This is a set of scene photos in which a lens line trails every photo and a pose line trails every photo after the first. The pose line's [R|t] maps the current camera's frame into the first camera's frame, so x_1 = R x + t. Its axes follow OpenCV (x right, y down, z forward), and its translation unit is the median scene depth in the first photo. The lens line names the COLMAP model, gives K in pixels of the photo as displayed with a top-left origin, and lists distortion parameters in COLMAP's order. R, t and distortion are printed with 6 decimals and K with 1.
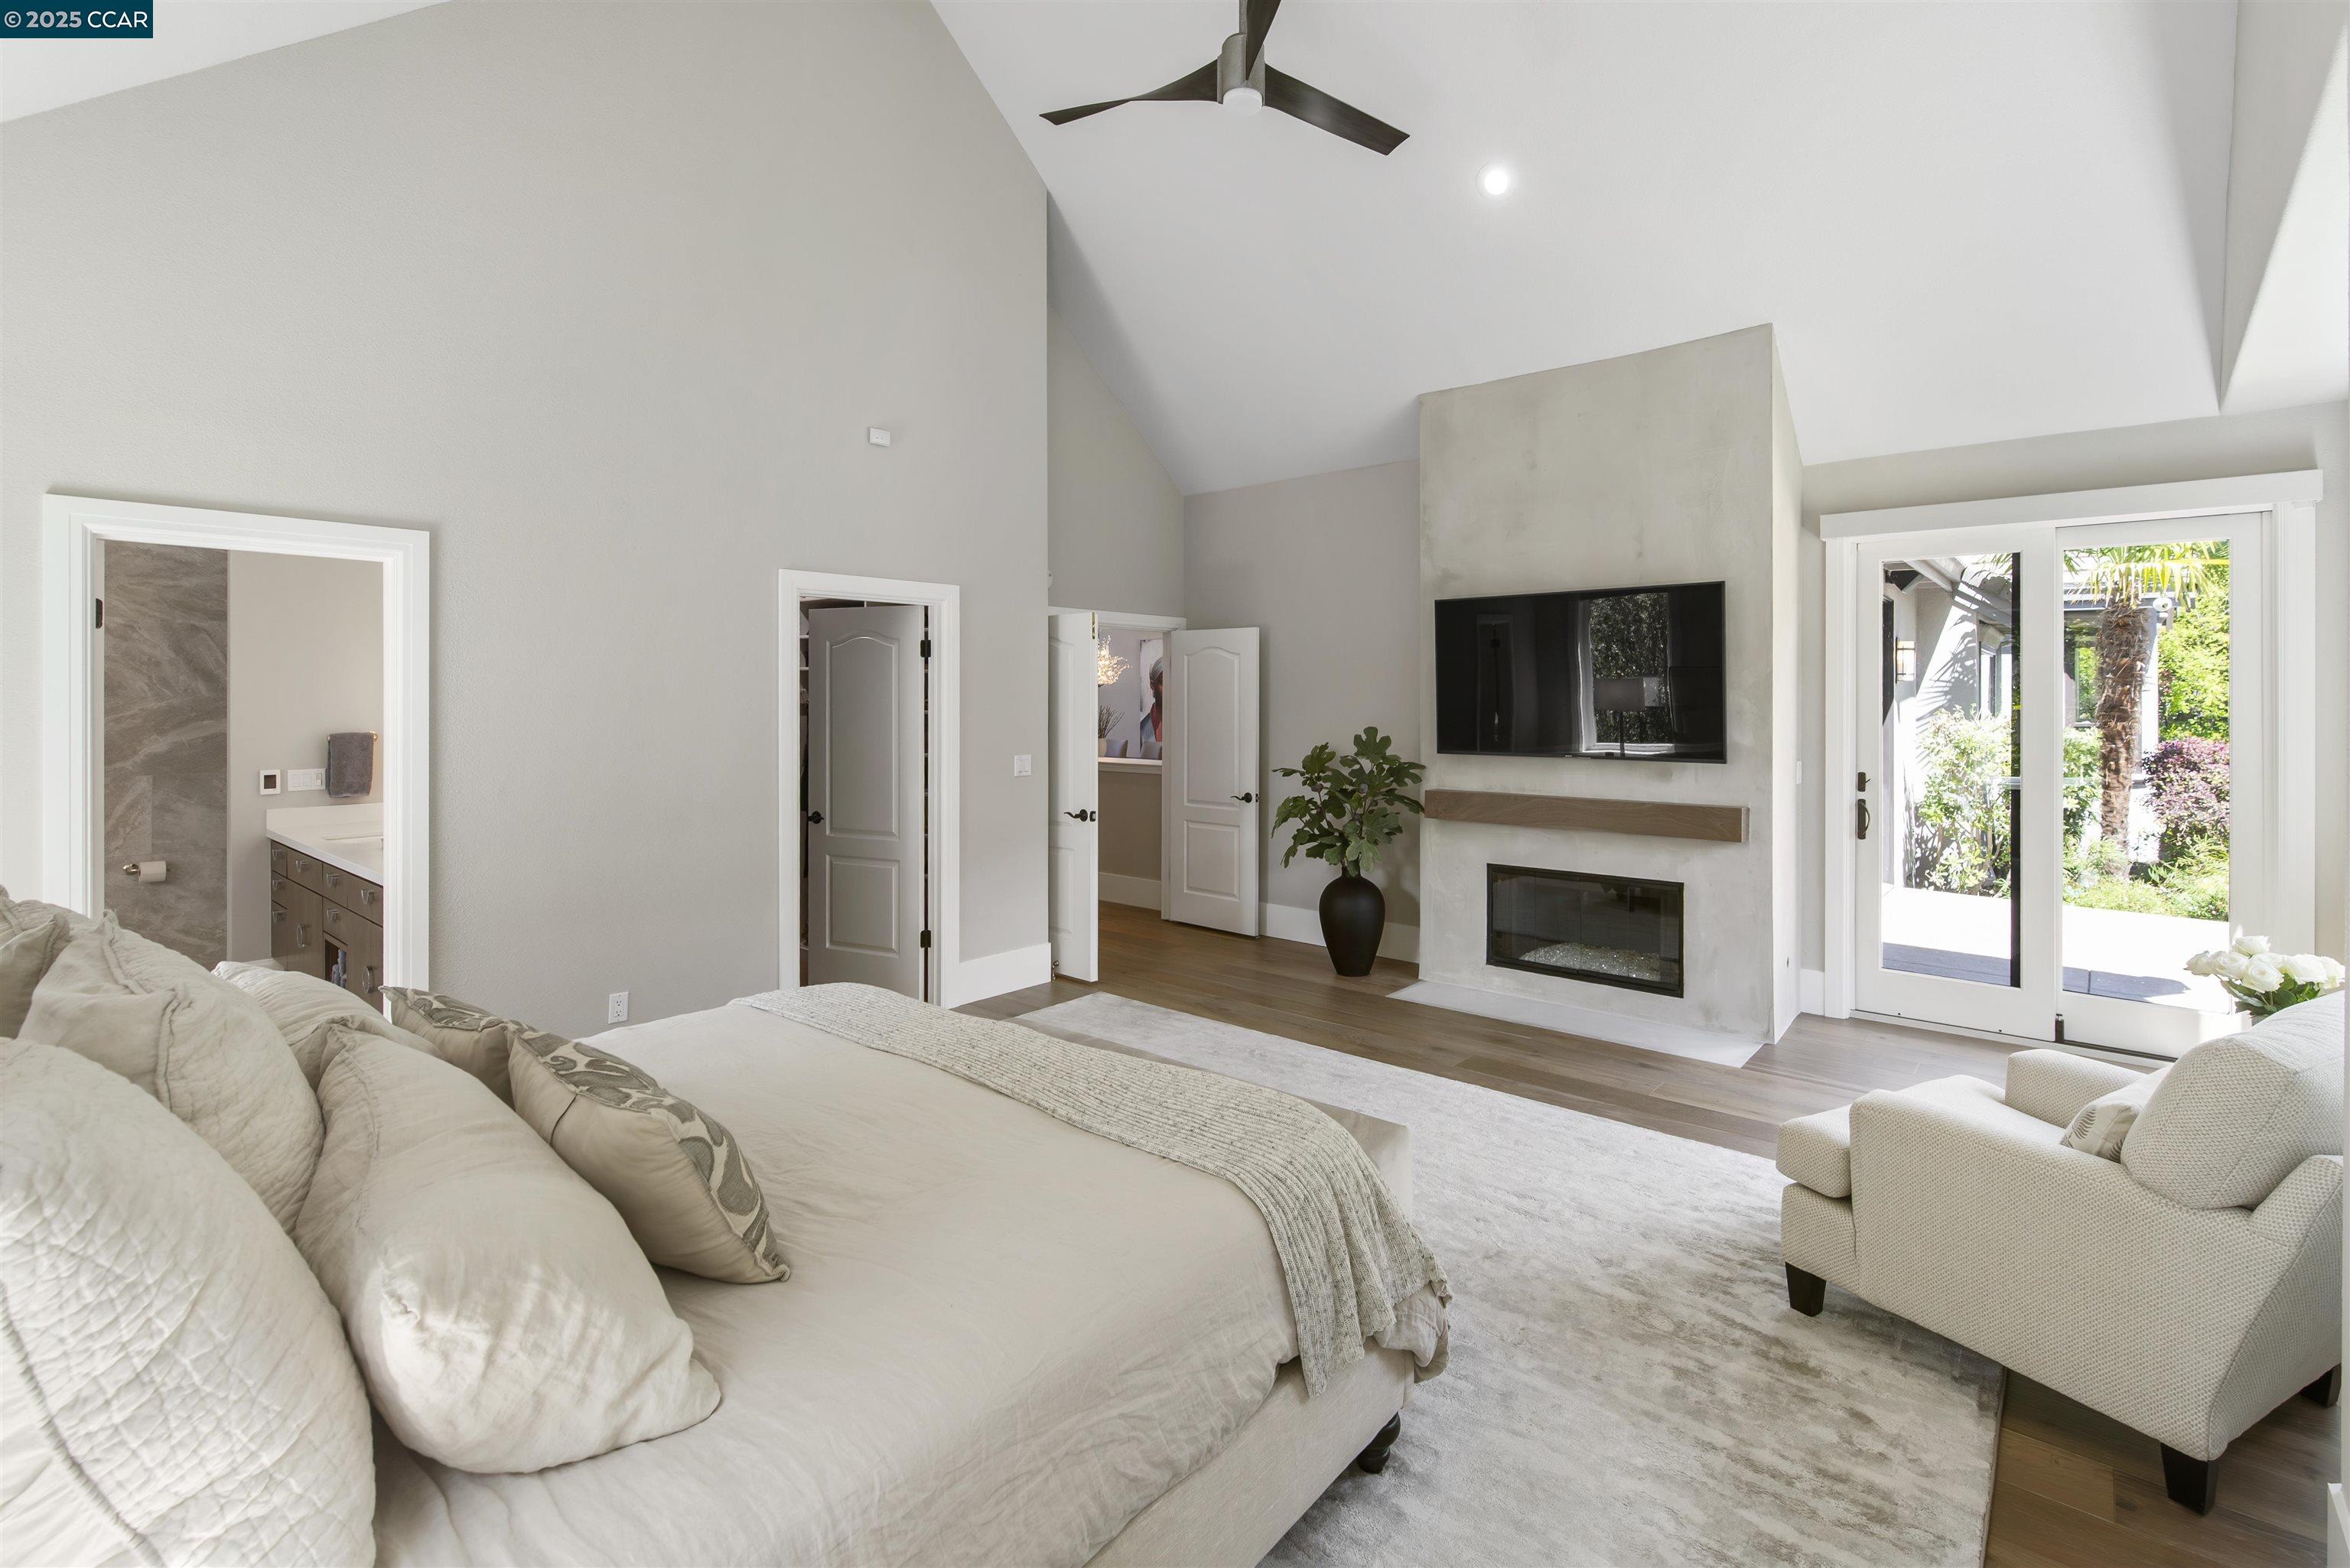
lens RADIAL K [[1064.1, 0, 1204.1], [0, 1064.1, 716.6], [0, 0, 1]] dist [-0.000702, -0.000159]
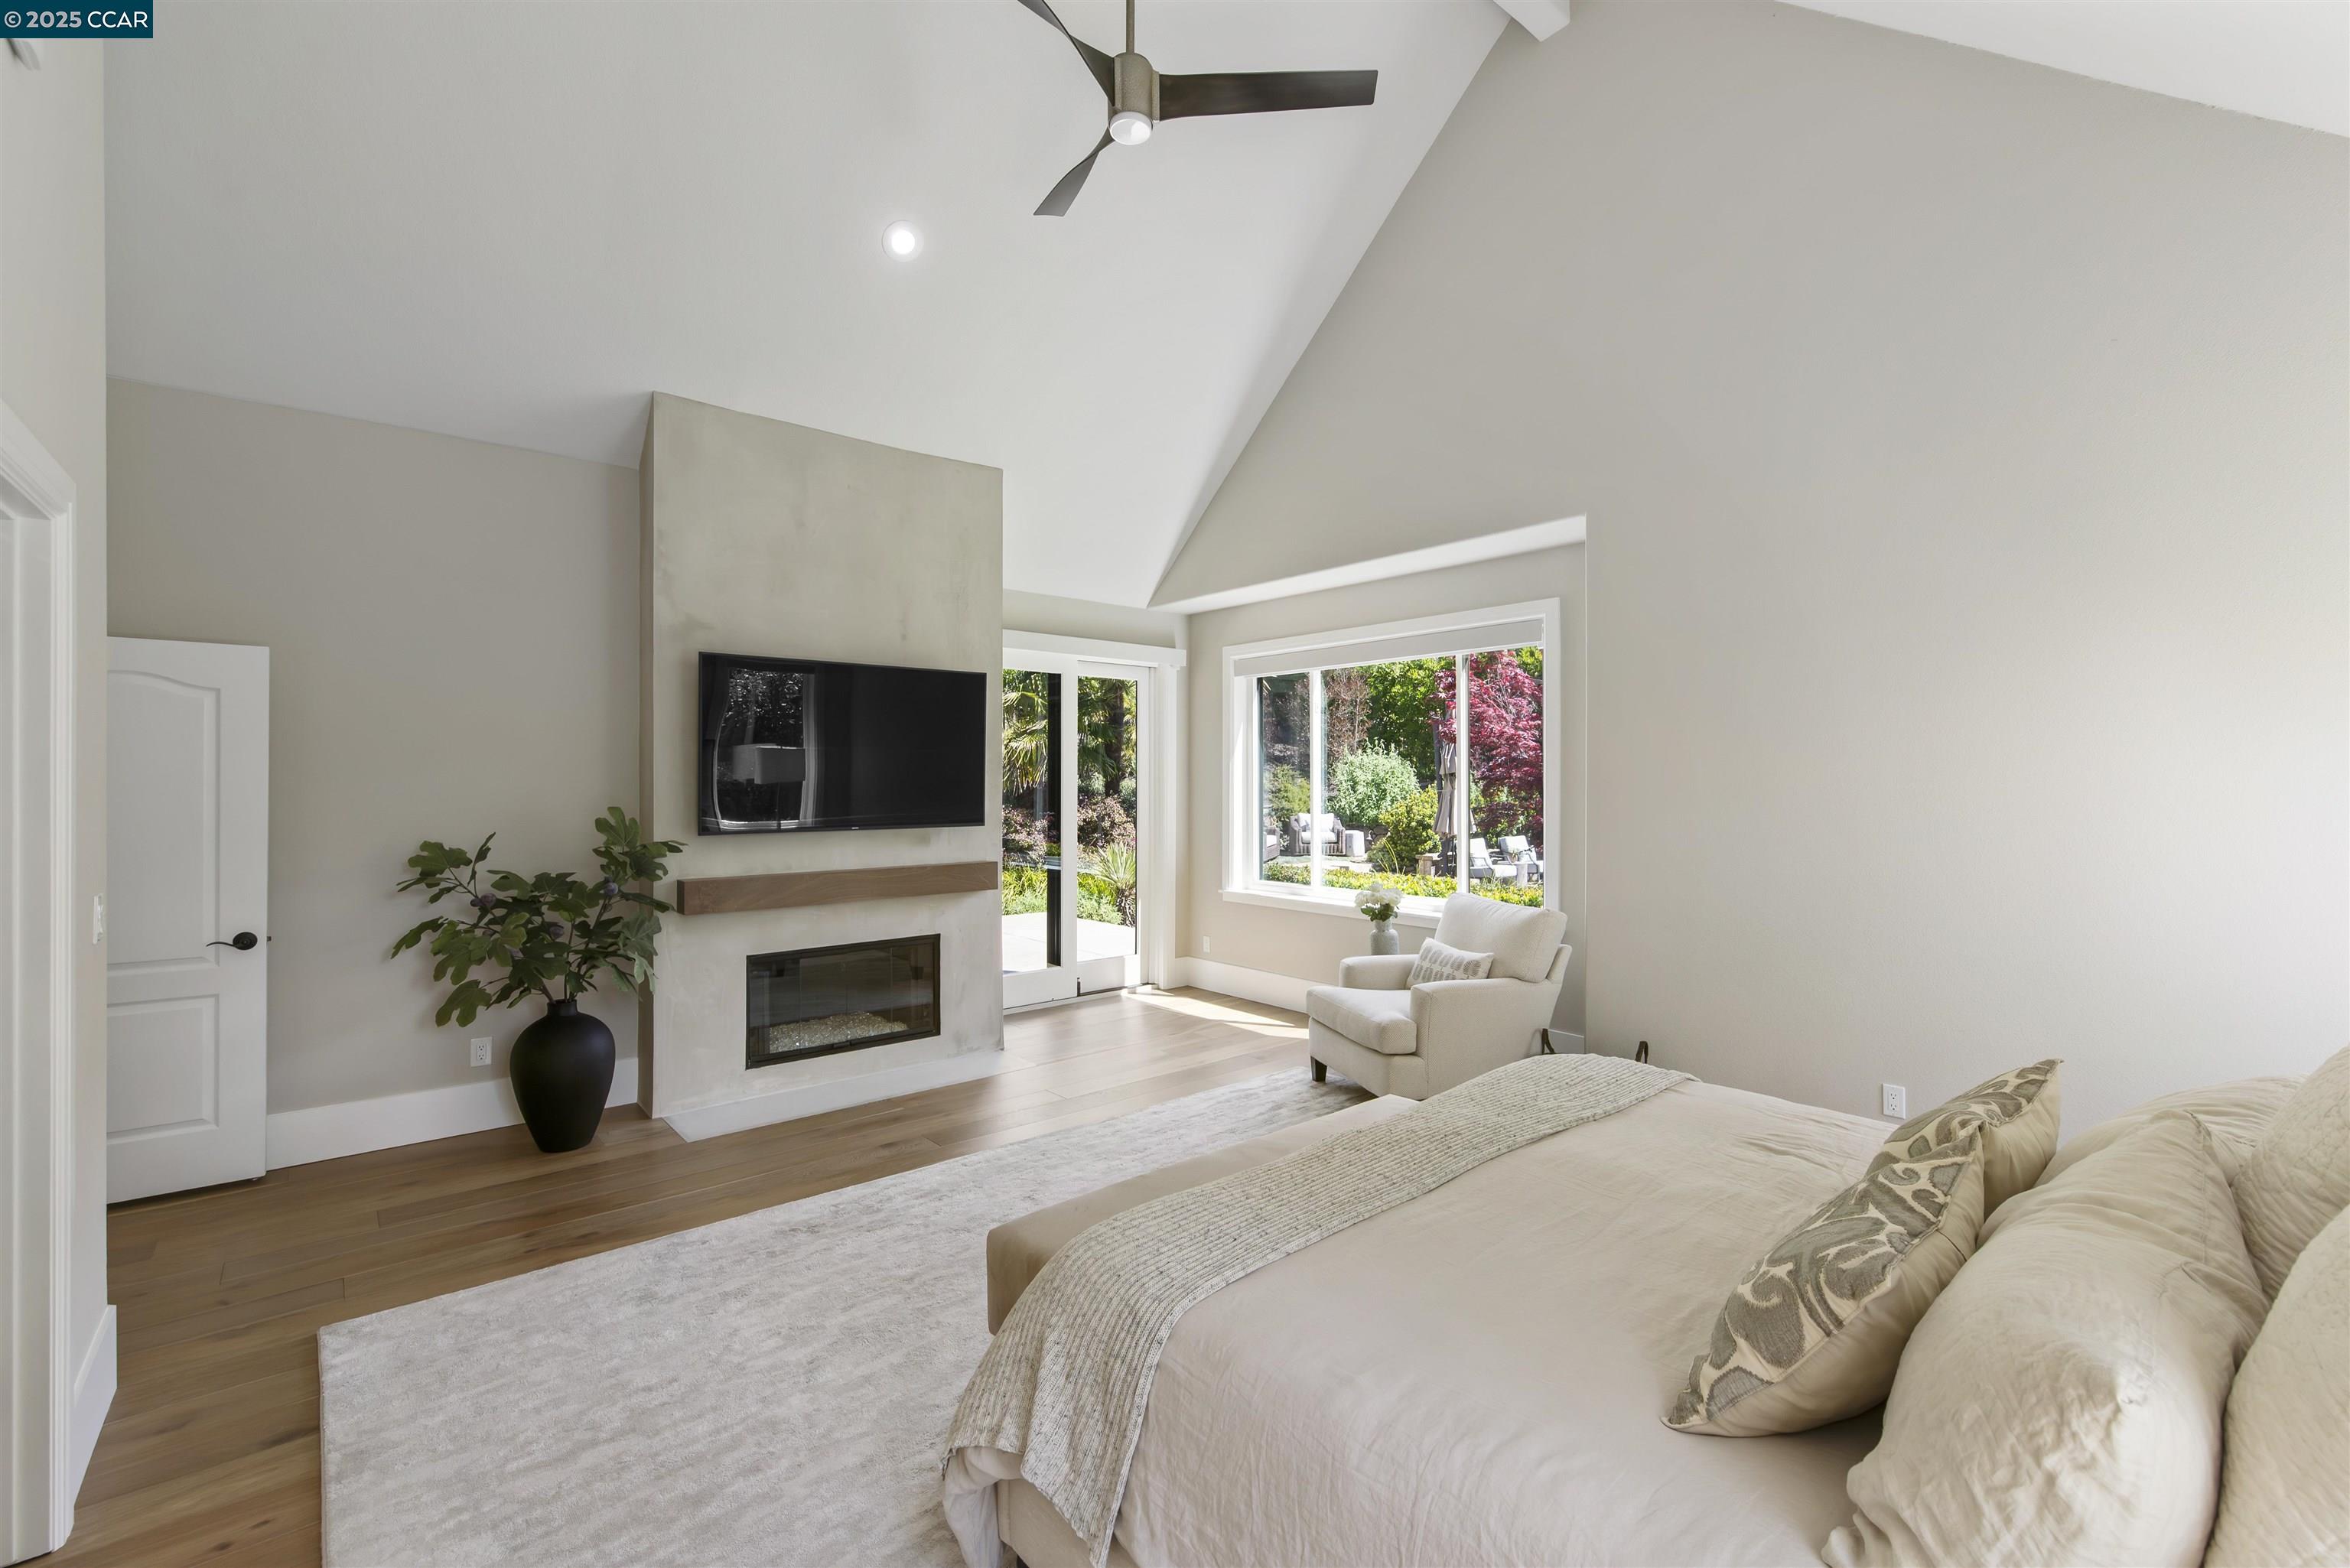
lens RADIAL K [[1034.4, 0, 1201.9], [0, 1034.4, 794.0], [0, 0, 1]] dist [-0.000939, 0.000174]
pose [[0.164713, -0.017570, 0.986185, -0.551334], [0.016883, 0.999745, 0.014992, -0.003912], [-0.986197, 0.014180, 0.164968, 0.509602]]
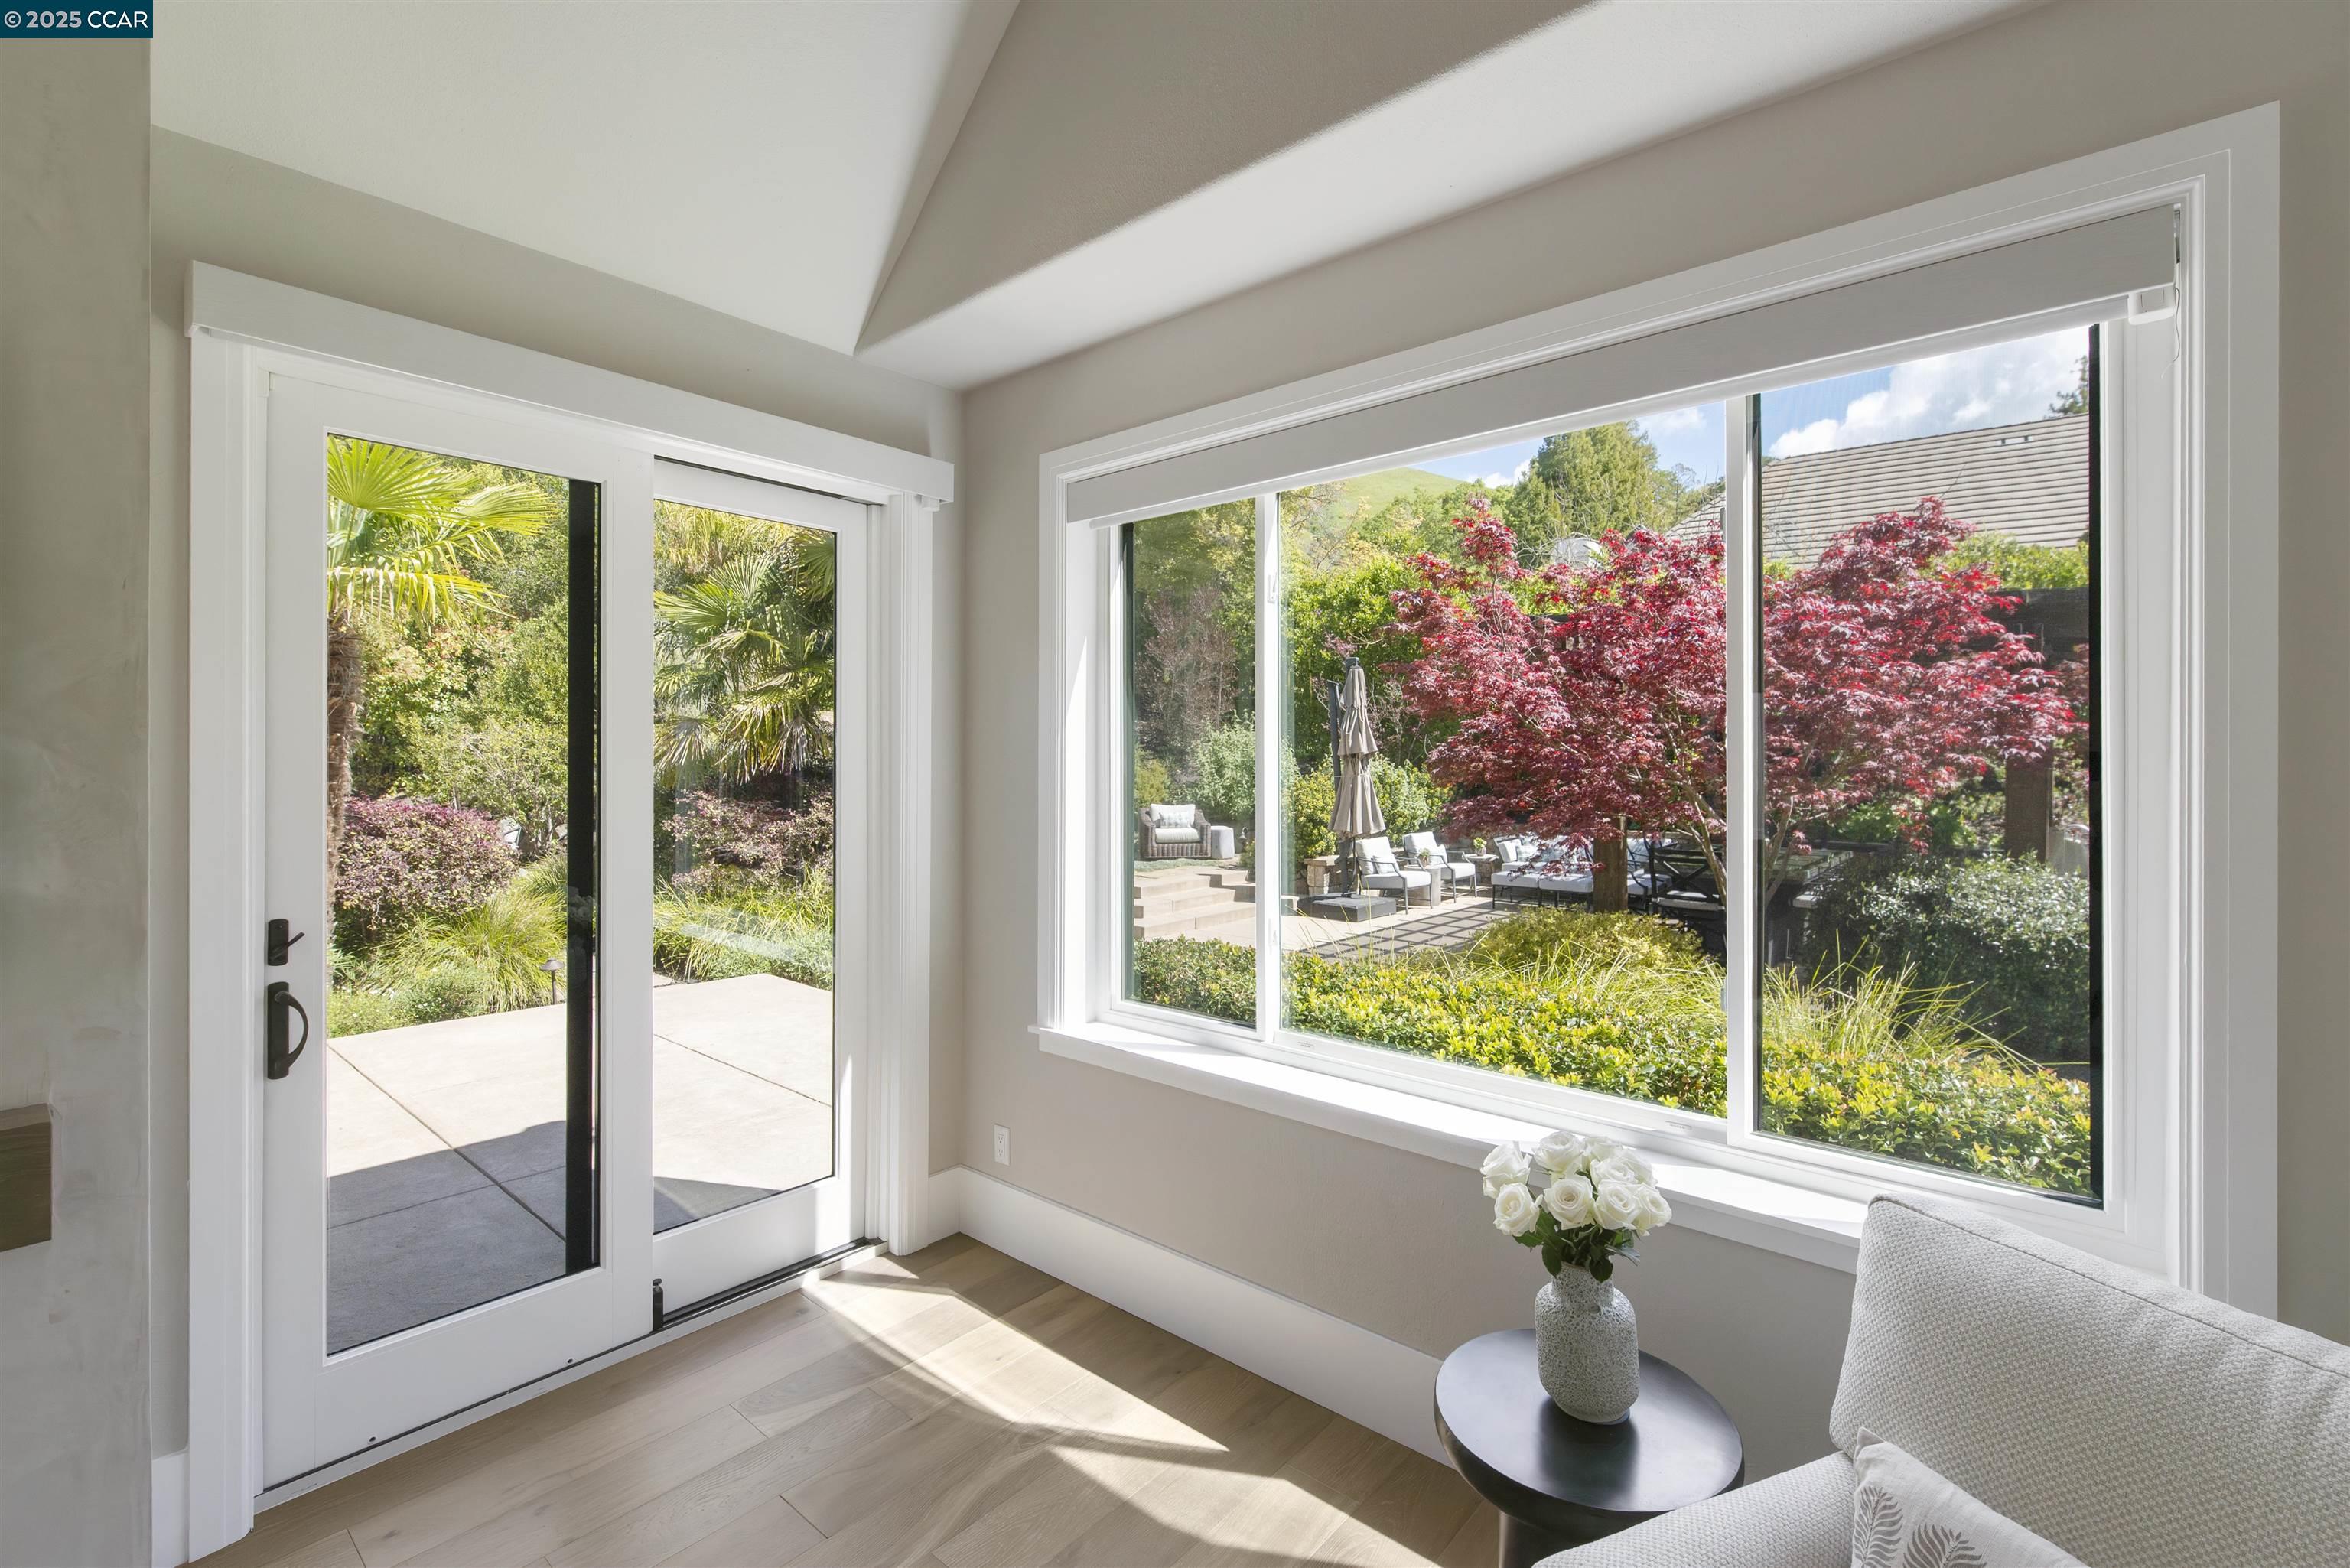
lens RADIAL K [[1042.7, 0, 1202.2], [0, 1042.7, 752.0], [0, 0, 1]] dist [-0.000464, 0.000025]
pose [[0.007039, 0.003527, 0.999969, 0.199750], [0.014224, 0.999892, -0.003627, -0.007224], [-0.999874, 0.014249, 0.006988, 0.609823]]
